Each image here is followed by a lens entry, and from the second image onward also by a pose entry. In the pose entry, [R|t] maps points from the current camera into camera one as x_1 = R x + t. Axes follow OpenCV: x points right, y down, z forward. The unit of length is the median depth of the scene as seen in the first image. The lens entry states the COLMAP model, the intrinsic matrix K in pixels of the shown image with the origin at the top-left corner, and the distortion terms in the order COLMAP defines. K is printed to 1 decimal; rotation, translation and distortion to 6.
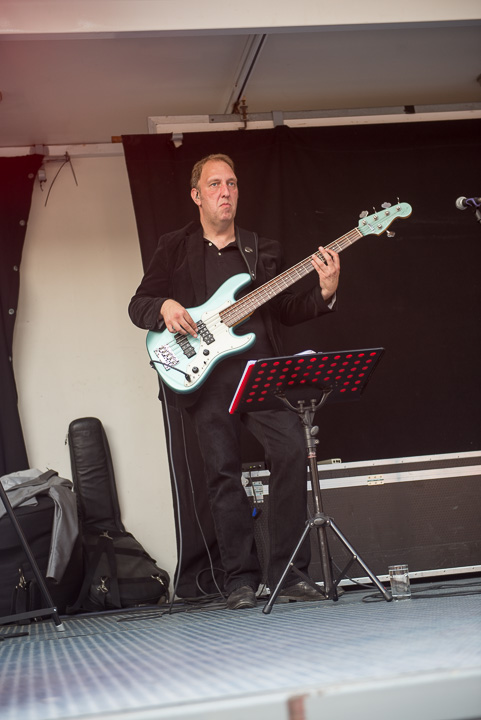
lens RADIAL K [[1238.6, 0, 240.5], [0, 1238.6, 360.0], [0, 0, 1]] dist [0.140907, -0.068329]
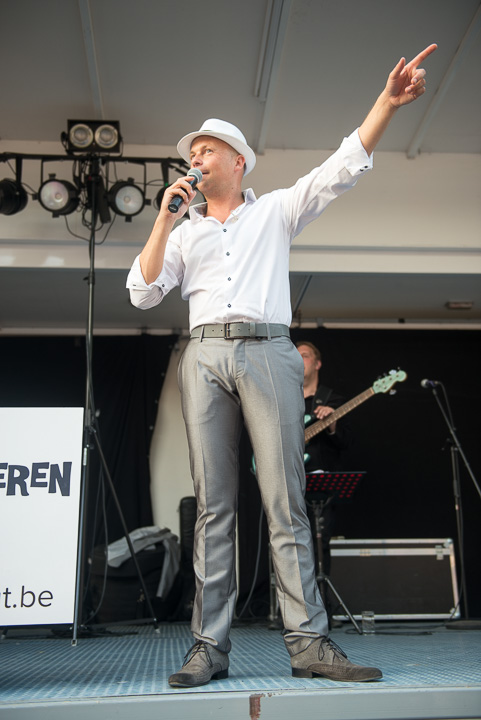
lens RADIAL K [[792.9, 0, 240.5], [0, 792.9, 360.0], [0, 0, 1]] dist [0.059992, 0.008145]
pose [[0.993583, 0.060220, -0.095740, 0.030505], [-0.070982, 0.991022, -0.113301, -0.018393], [0.088058, 0.119370, 0.988937, -0.042748]]
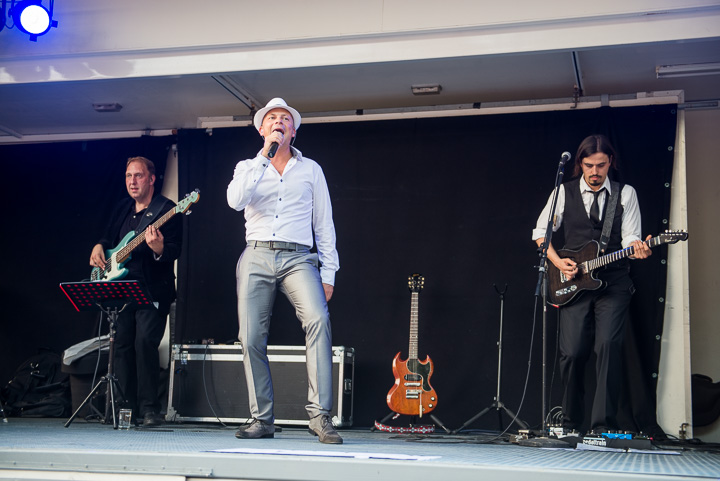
lens RADIAL K [[997.3, 0, 360.0], [0, 997.3, 240.5], [0, 0, 1]] dist [0.129196, 0.007823]
pose [[0.896983, 0.062318, -0.437650, 0.706889], [-0.056072, 0.998056, 0.027195, -0.085688], [0.438494, 0.000147, 0.898734, -0.071966]]
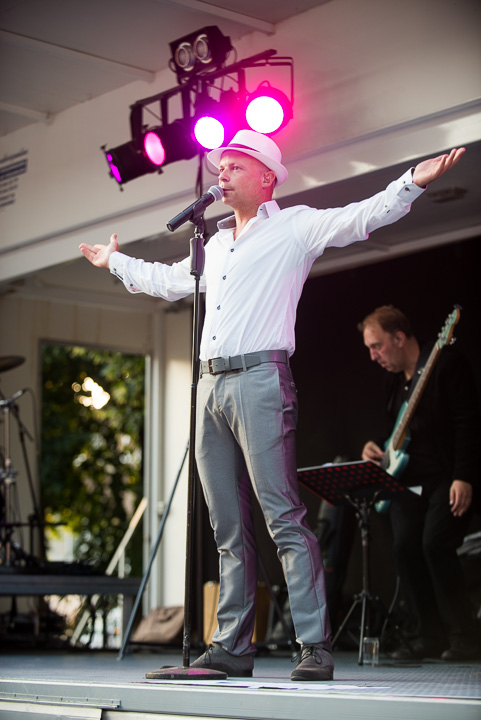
lens RADIAL K [[1886.0, 0, 240.5], [0, 1886.0, 360.0], [0, 0, 1]] dist [-0.070402, -0.269074]
pose [[0.454483, -0.016120, -0.890609, 1.236057], [0.092109, 0.995327, 0.028988, -0.125786], [0.885980, -0.095207, 0.453844, 0.042808]]
